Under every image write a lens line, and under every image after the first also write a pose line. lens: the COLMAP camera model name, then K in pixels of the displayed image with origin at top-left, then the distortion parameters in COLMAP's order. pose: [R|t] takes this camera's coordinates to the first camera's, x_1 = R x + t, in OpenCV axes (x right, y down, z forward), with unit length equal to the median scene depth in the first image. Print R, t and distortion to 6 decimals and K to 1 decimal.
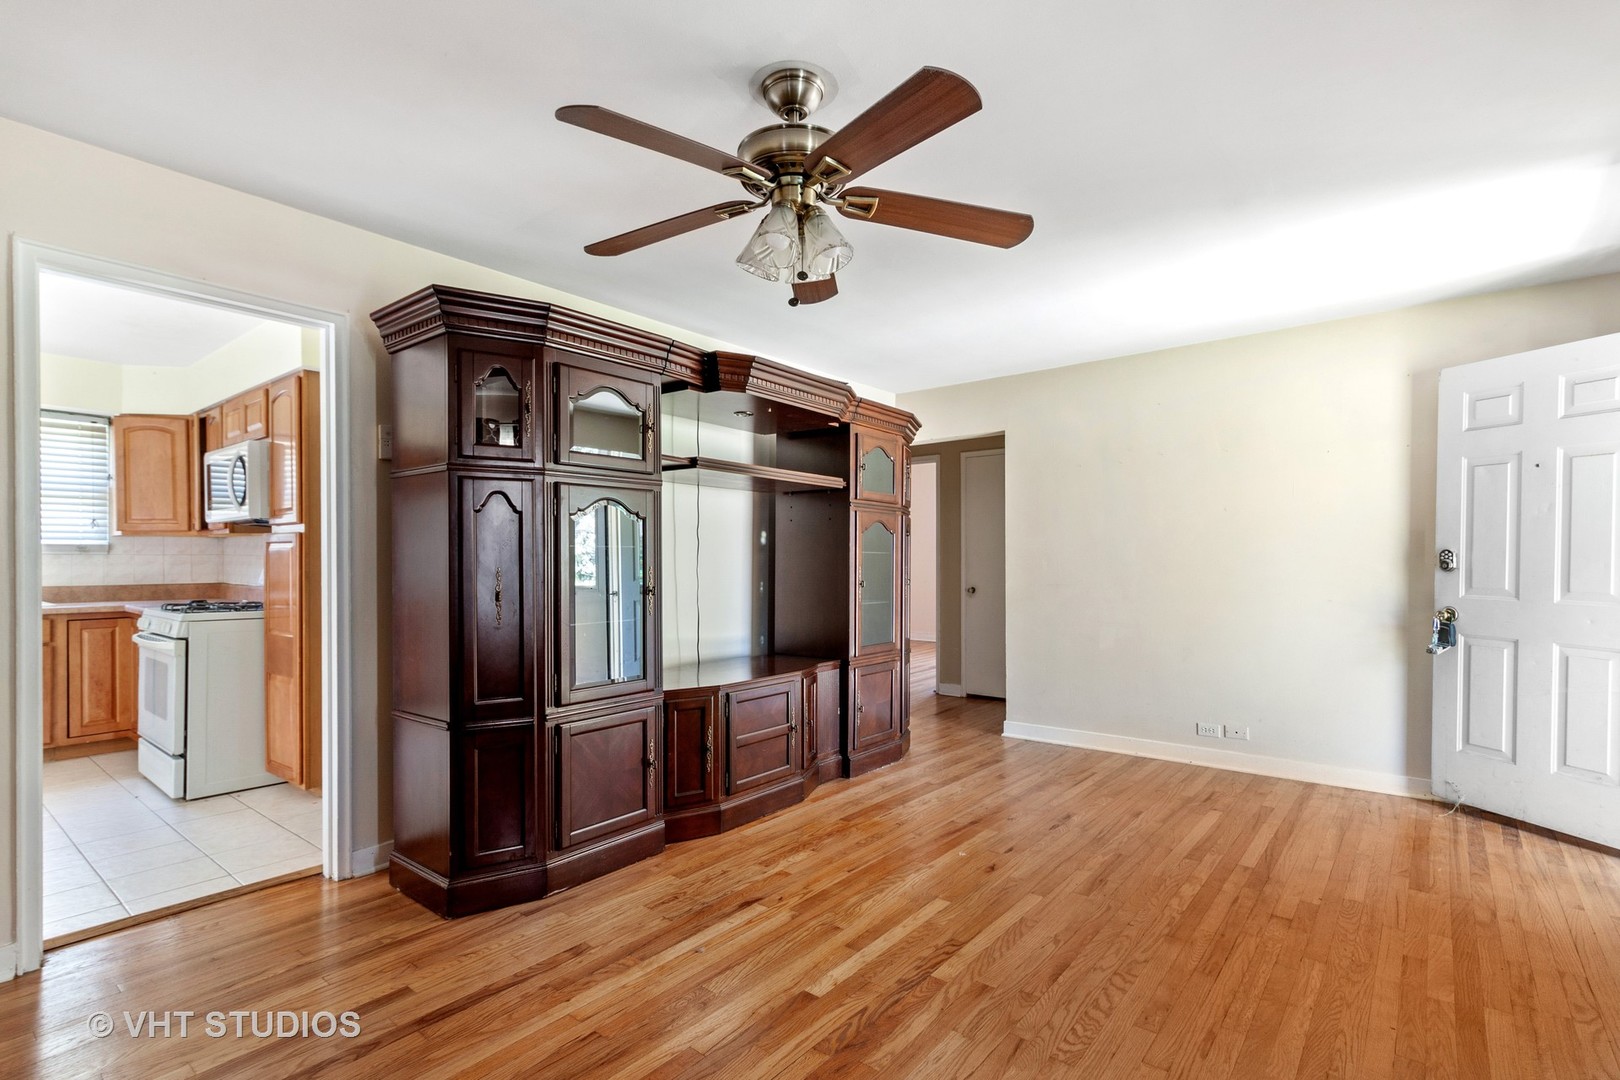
lens RADIAL K [[759.5, 0, 816.6], [0, 759.5, 562.7], [0, 0, 1]] dist [0.000144, 0.000165]
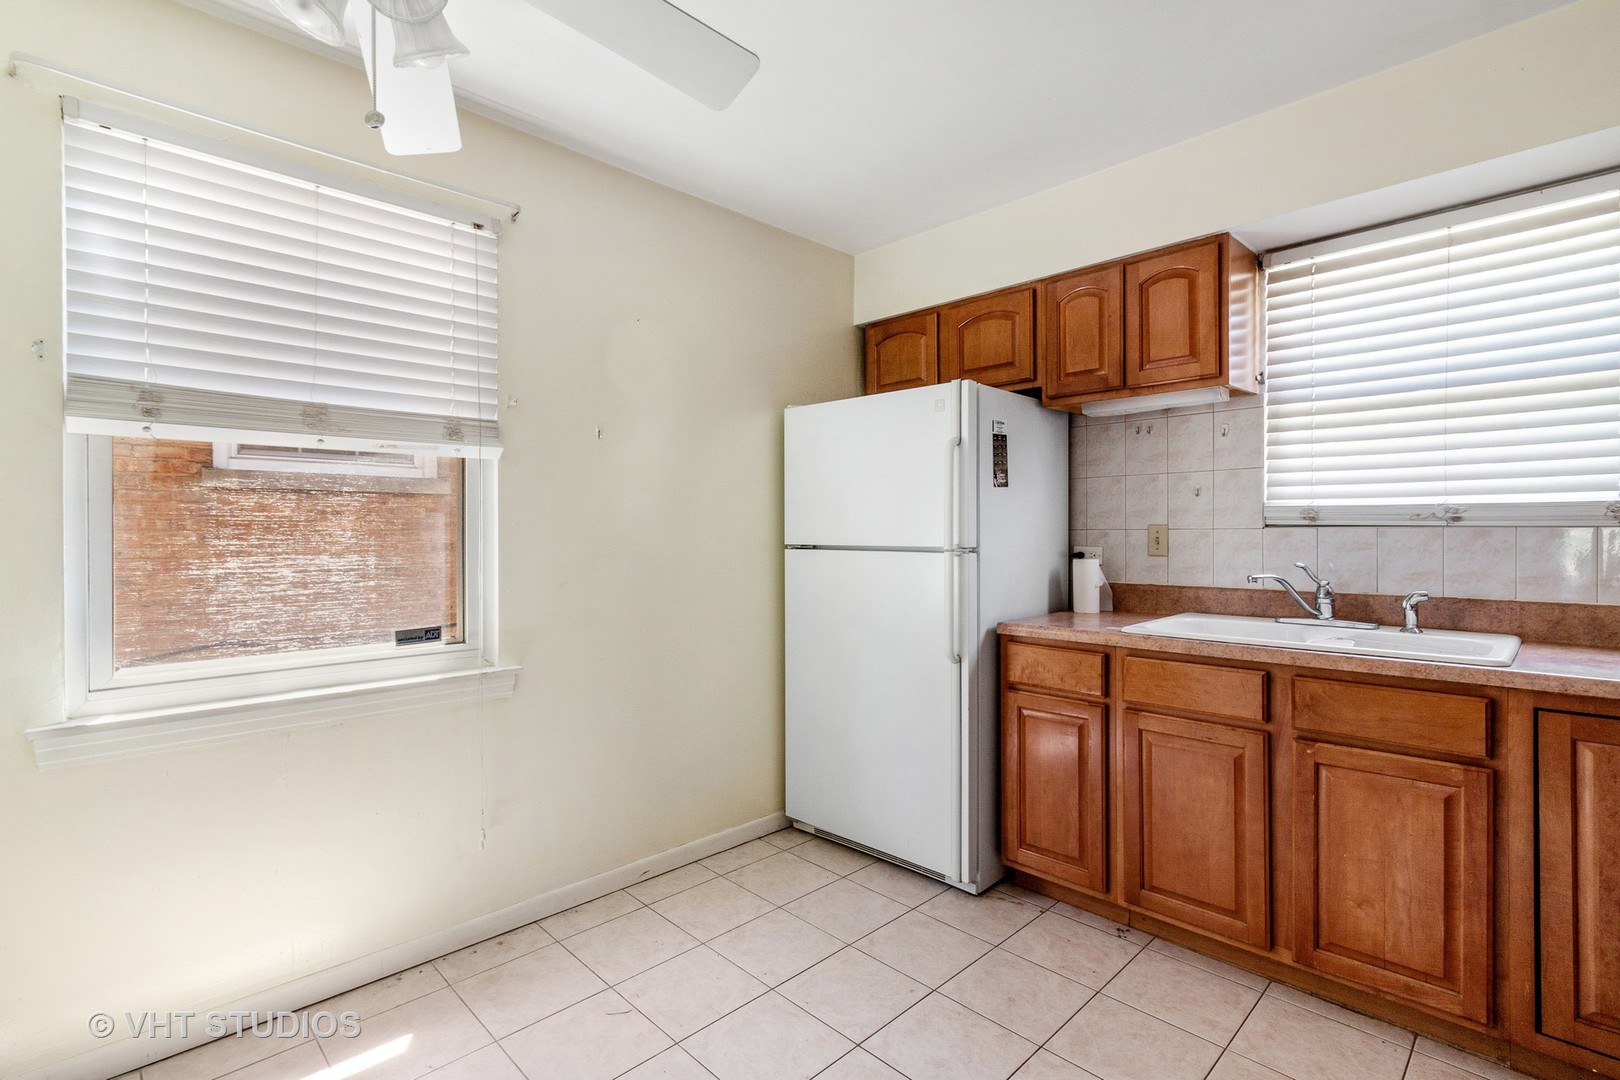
lens RADIAL K [[759.5, 0, 810.4], [0, 759.5, 533.2], [0, 0, 1]] dist [0.000144, 0.000165]
pose [[-0.120894, 0.000943, -0.992665, -0.613940], [-0.002392, 0.999996, 0.001241, -0.008301], [0.992663, 0.002524, -0.120891, 0.736519]]
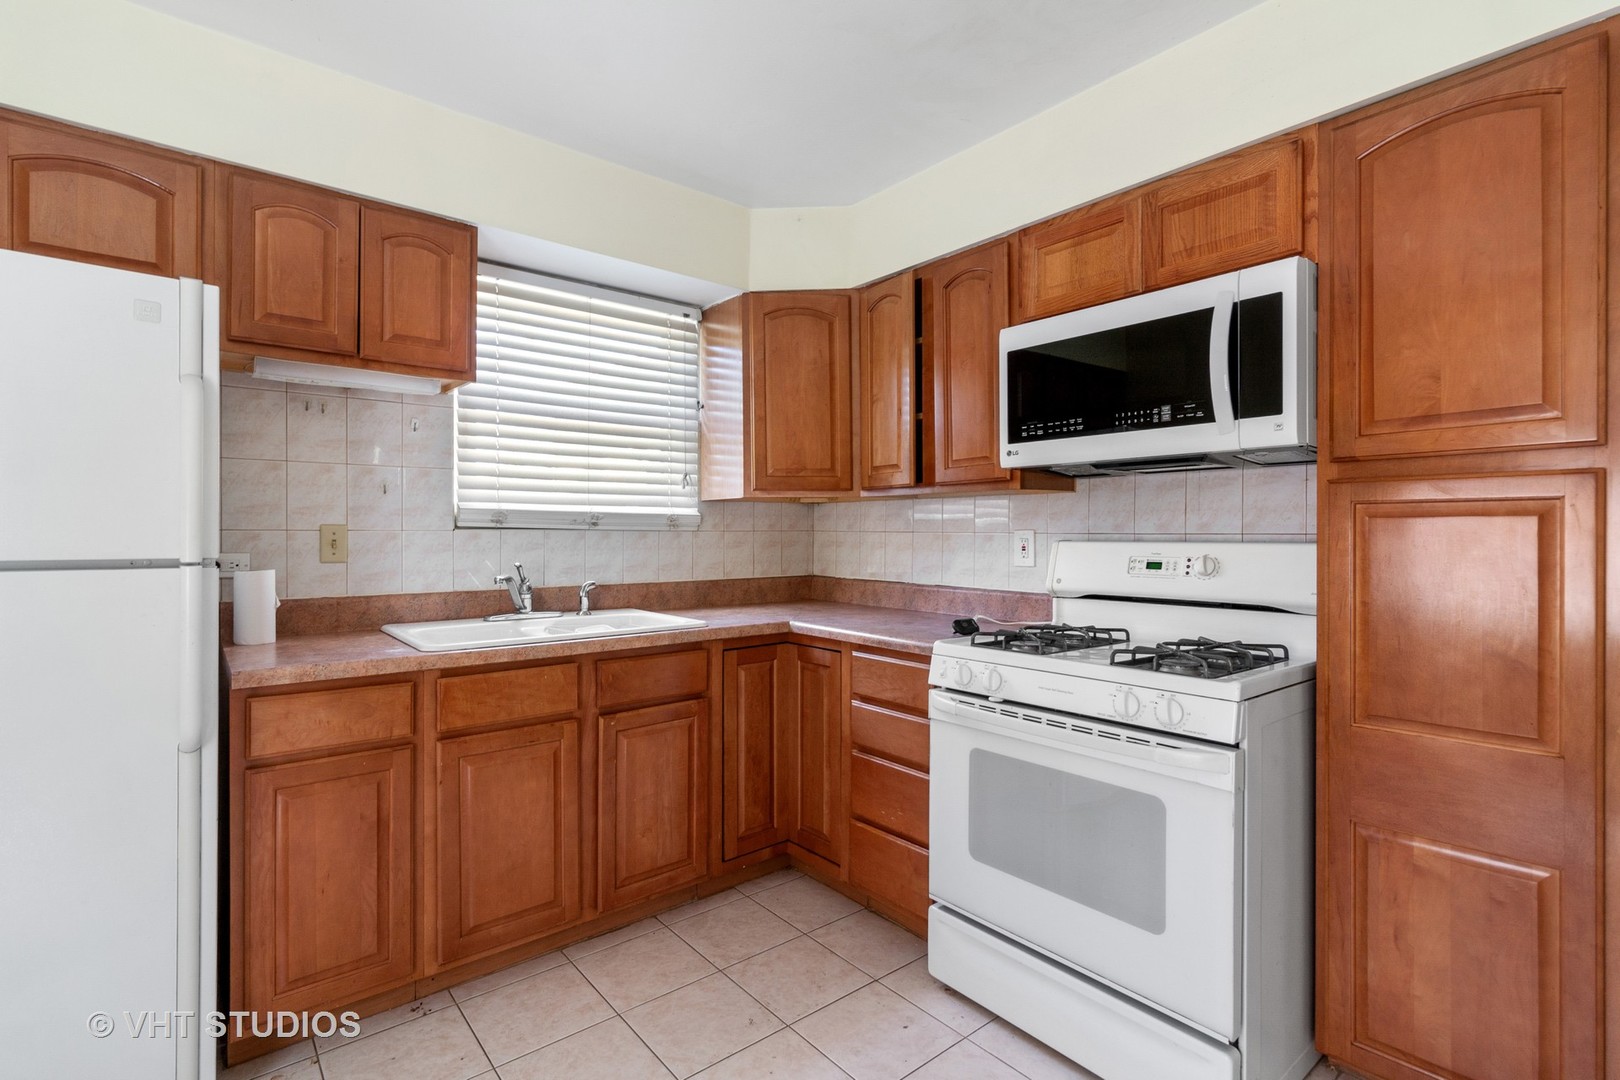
lens RADIAL K [[759.5, 0, 809.7], [0, 759.5, 534.9], [0, 0, 1]] dist [0.000144, 0.000165]
pose [[0.979620, 0.000744, -0.200860, -0.856153], [-0.001242, 0.999996, -0.002350, -0.007531], [0.200858, 0.002552, 0.979617, 0.493964]]
